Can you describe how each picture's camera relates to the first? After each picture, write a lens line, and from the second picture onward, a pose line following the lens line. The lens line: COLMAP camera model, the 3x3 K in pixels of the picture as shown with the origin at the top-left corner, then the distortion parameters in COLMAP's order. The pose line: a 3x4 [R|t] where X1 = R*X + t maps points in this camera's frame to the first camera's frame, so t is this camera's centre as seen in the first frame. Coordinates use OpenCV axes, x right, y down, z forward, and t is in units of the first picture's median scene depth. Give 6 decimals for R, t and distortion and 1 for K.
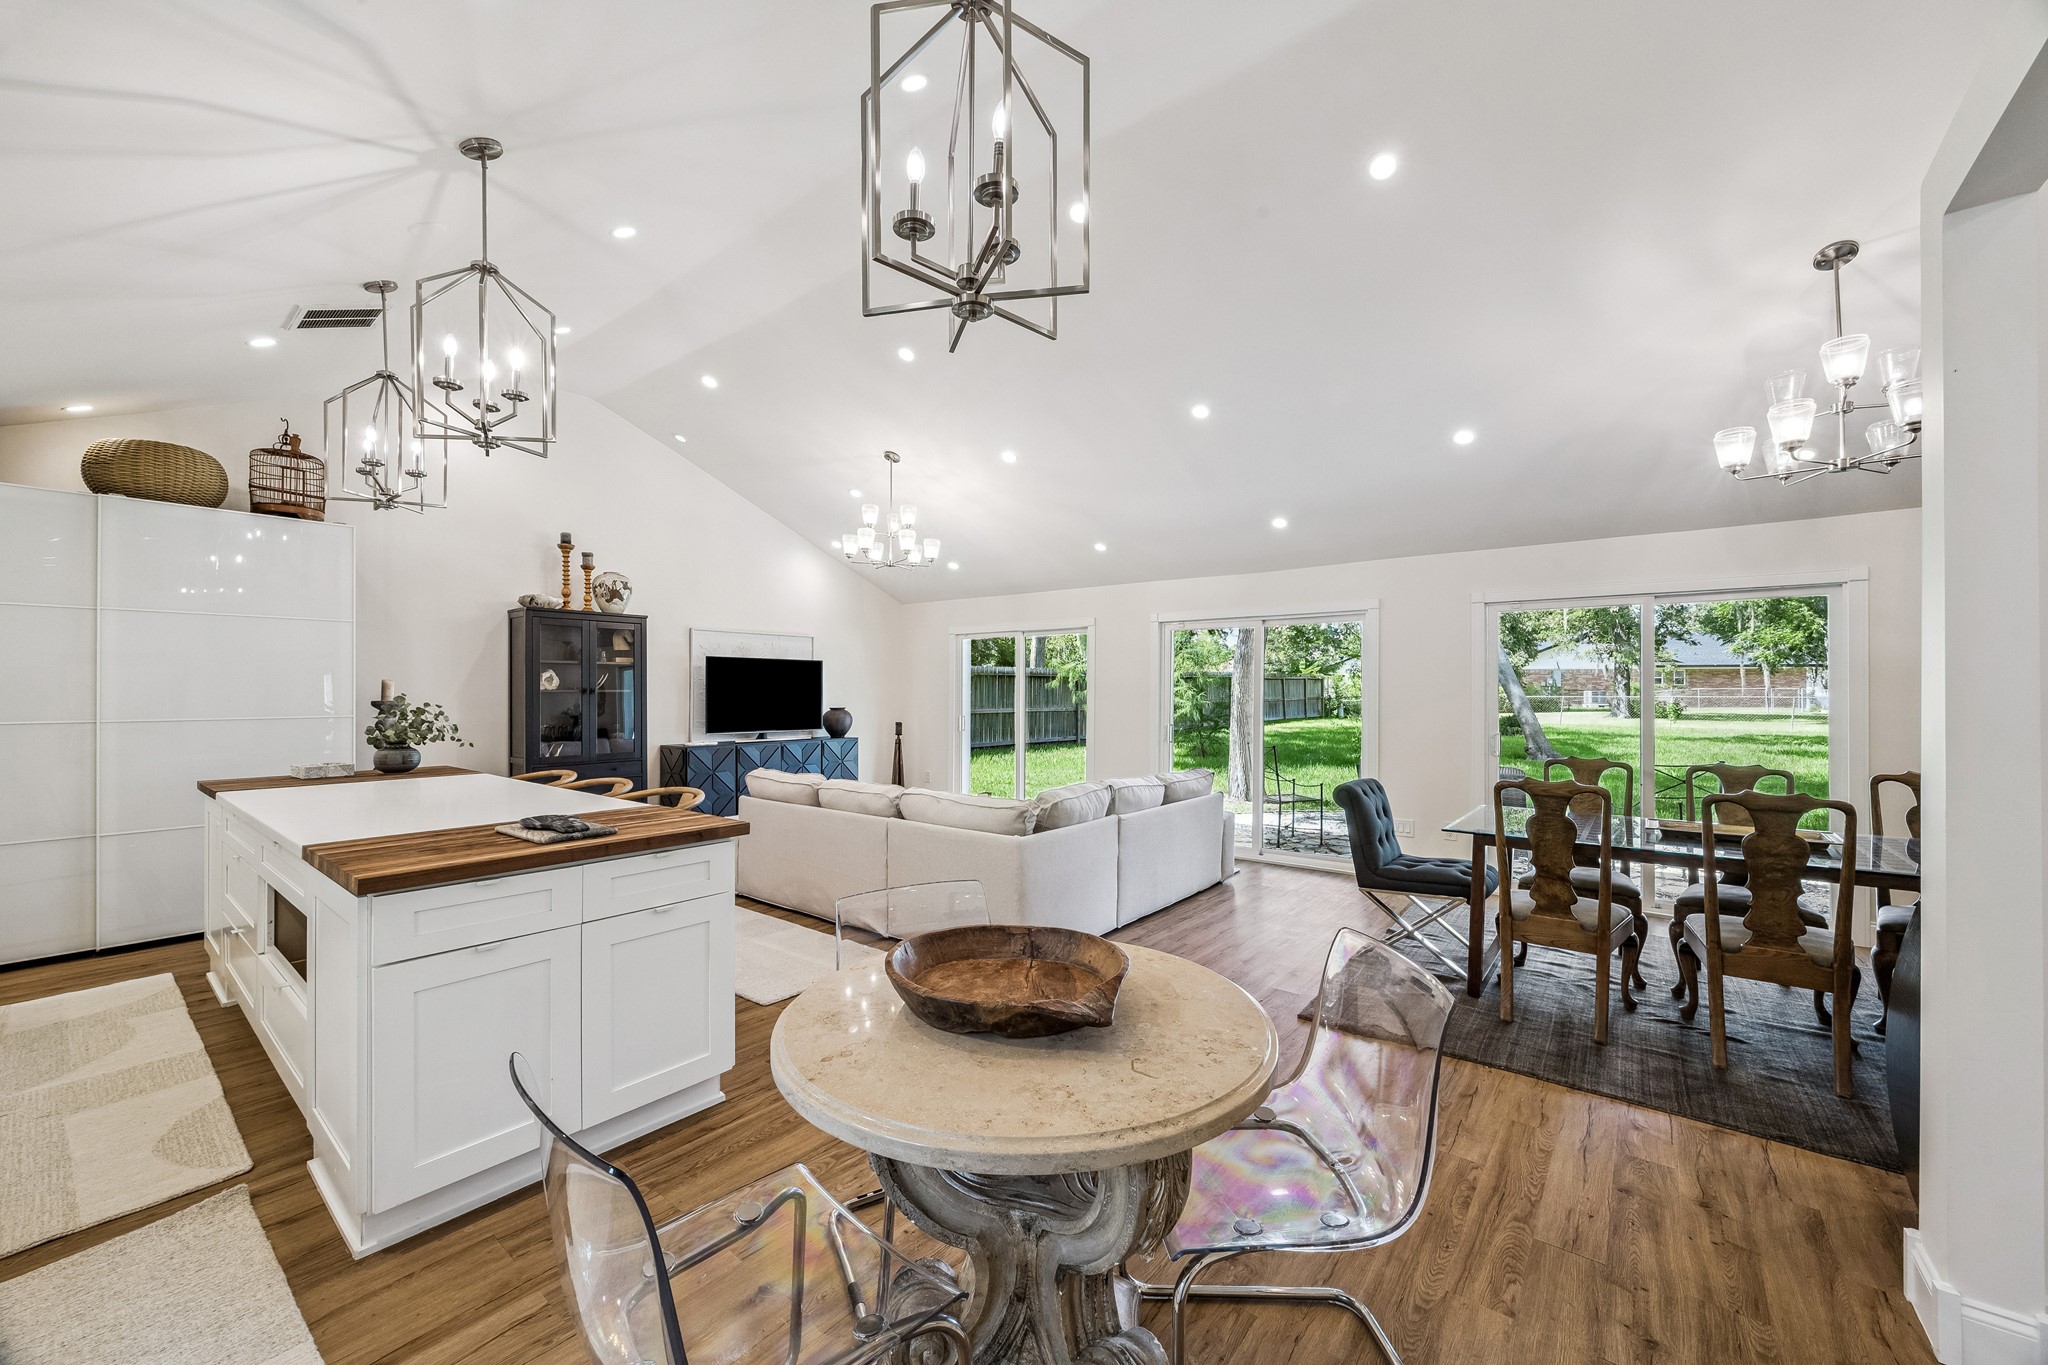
lens RADIAL K [[783.6, 0, 1033.4], [0, 783.6, 691.0], [0, 0, 1]] dist [0.001748, -0.000520]
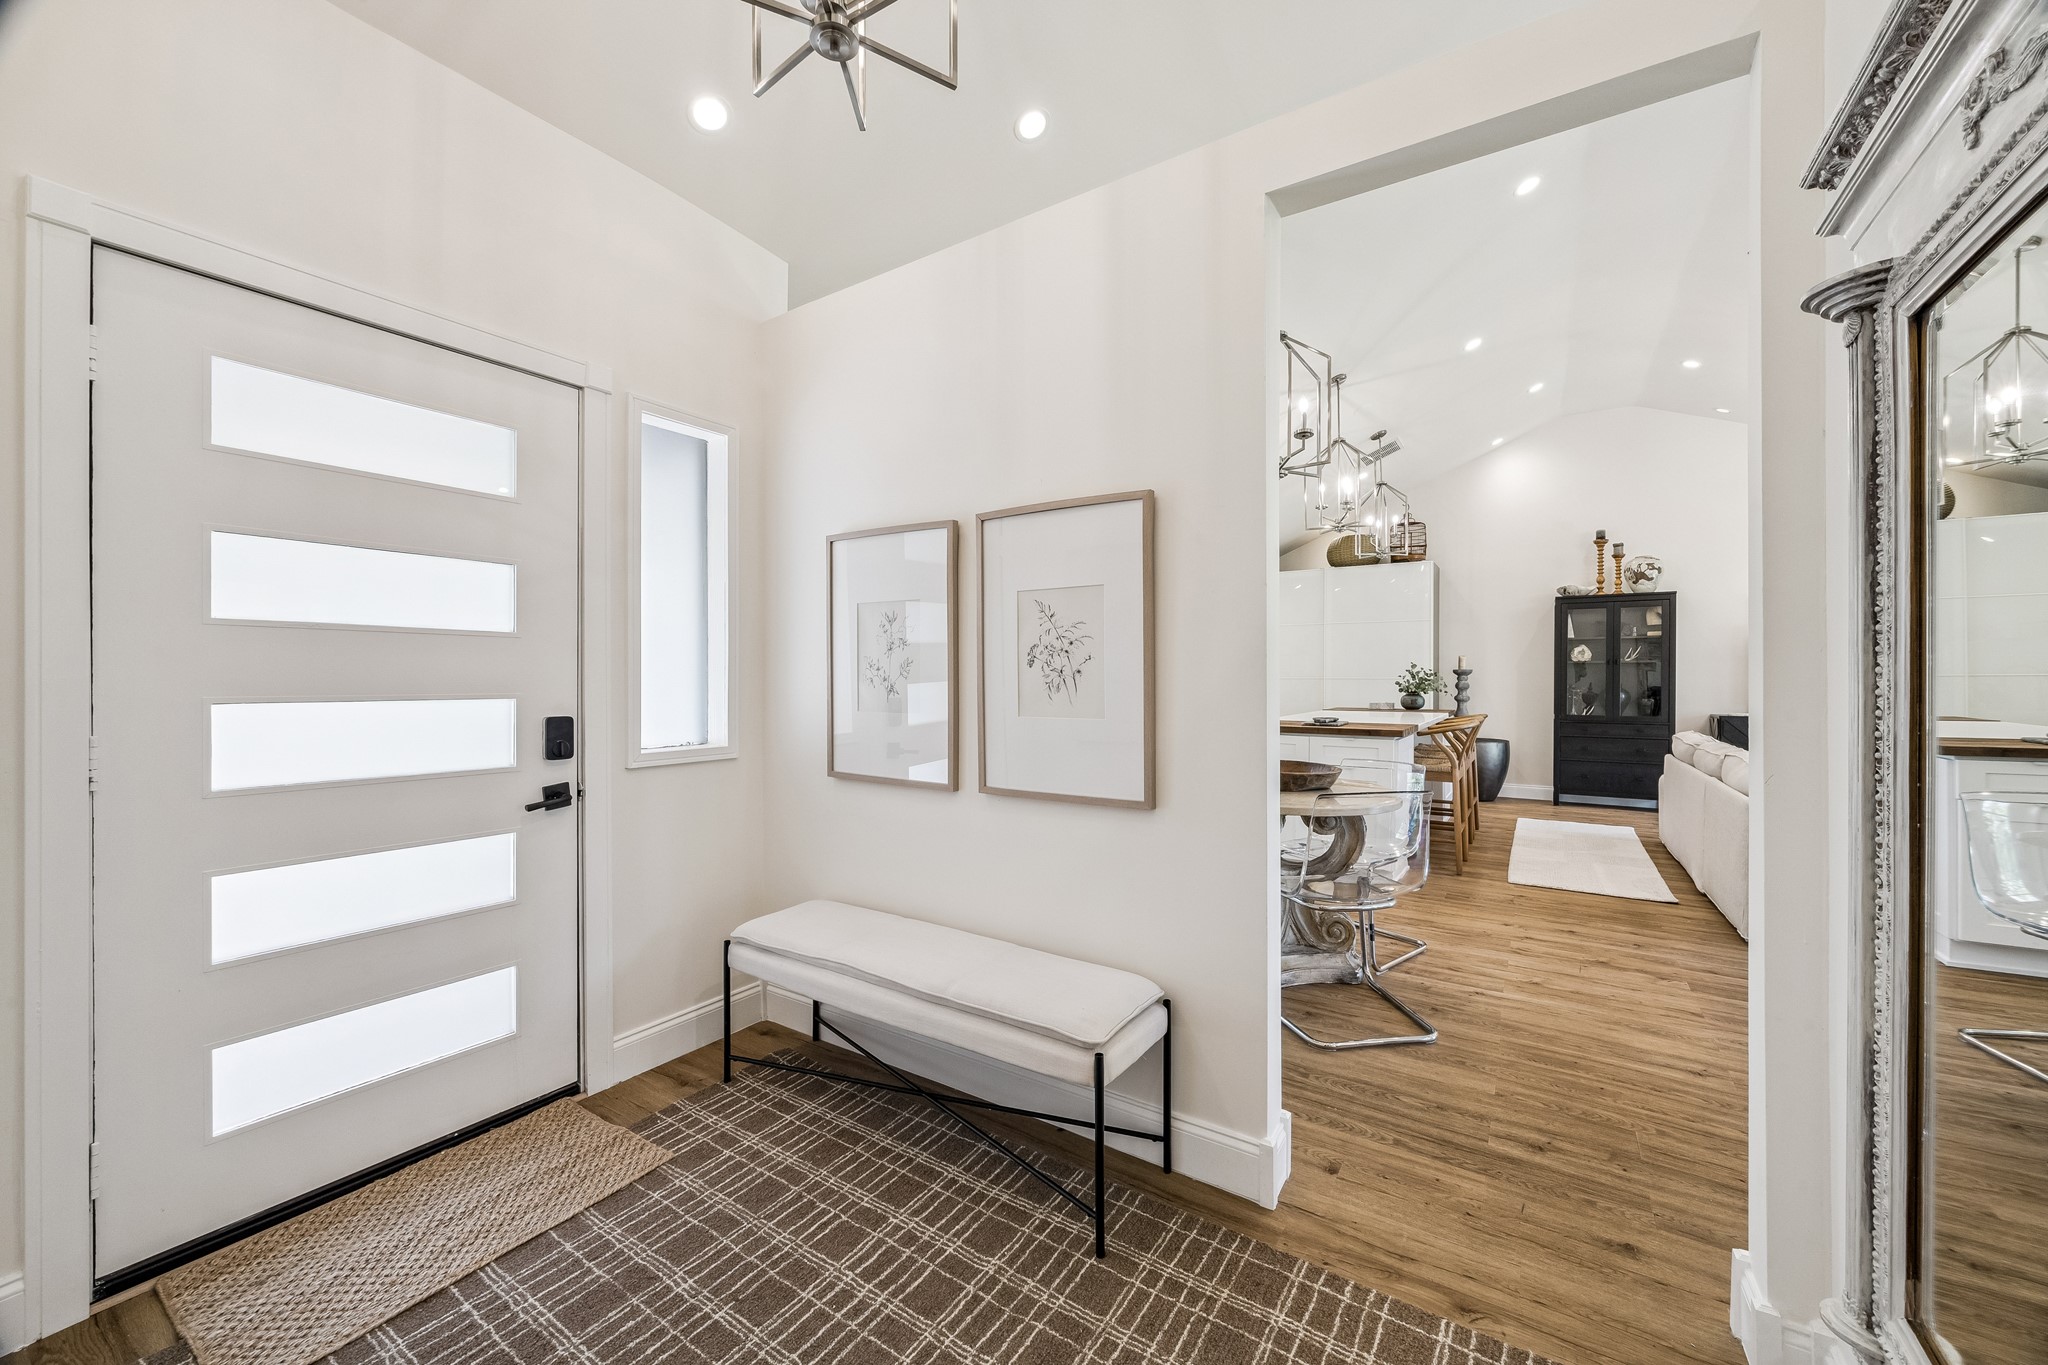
lens RADIAL K [[783.6, 0, 1025.2], [0, 783.6, 677.6], [0, 0, 1]] dist [0.001748, -0.000520]
pose [[0.089395, 0.003893, -0.995989, 0.516950], [0.003544, 0.999985, 0.004227, 0.015288], [0.995990, -0.003908, 0.089380, 0.014786]]
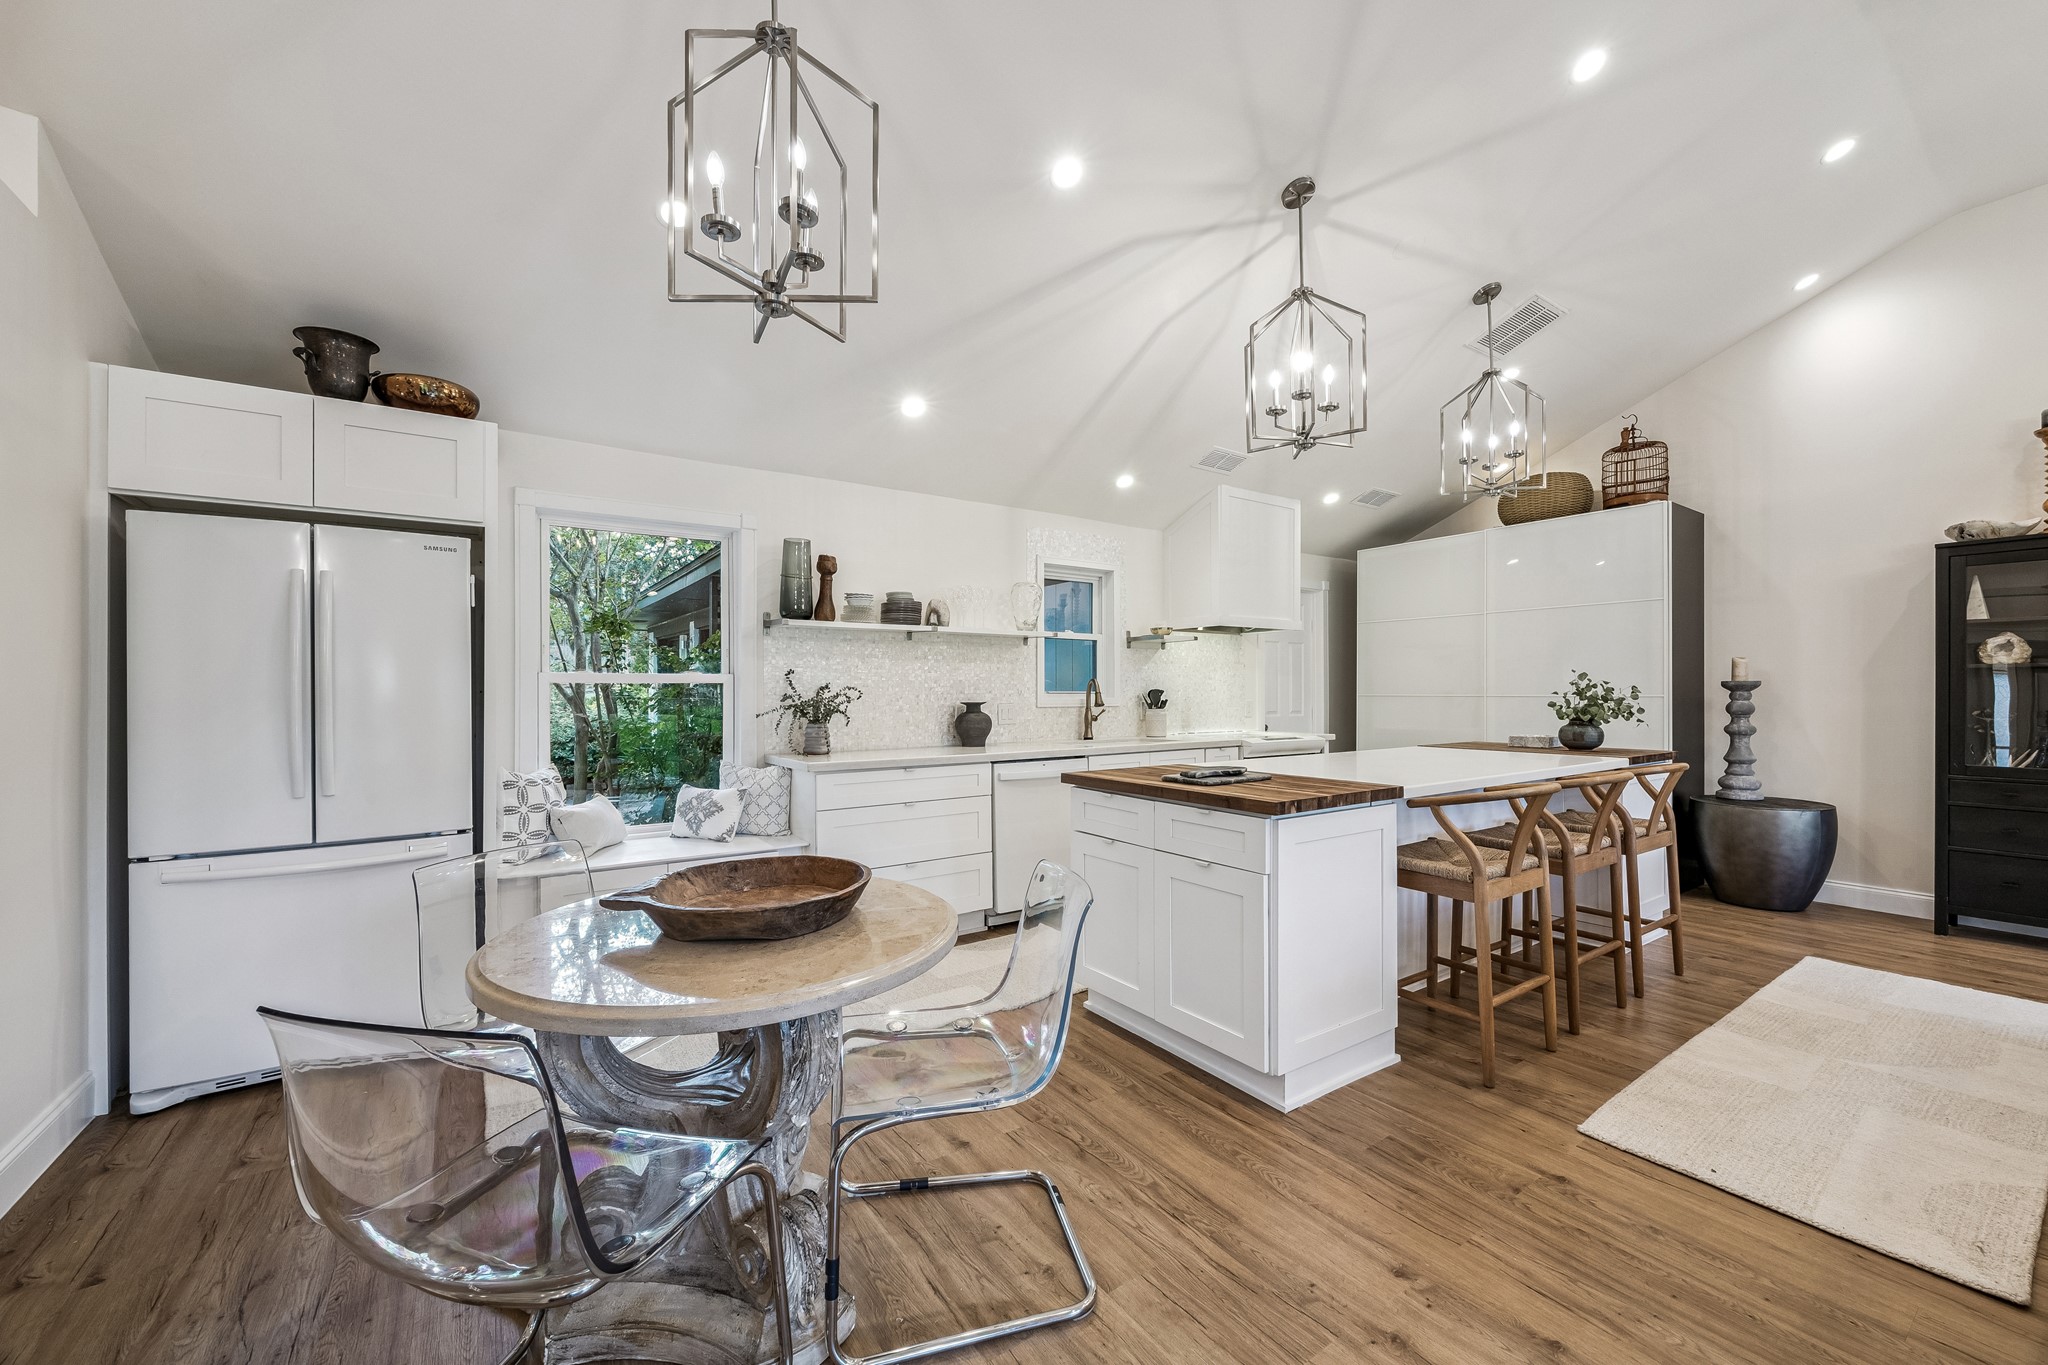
lens RADIAL K [[783.6, 0, 1023.6], [0, 783.6, 688.5], [0, 0, 1]] dist [0.001748, -0.000520]
pose [[-0.294331, 0.000745, -0.955703, 0.231343], [0.005882, 0.999982, -0.001032, 0.014347], [0.955685, -0.005925, -0.294330, 0.401568]]
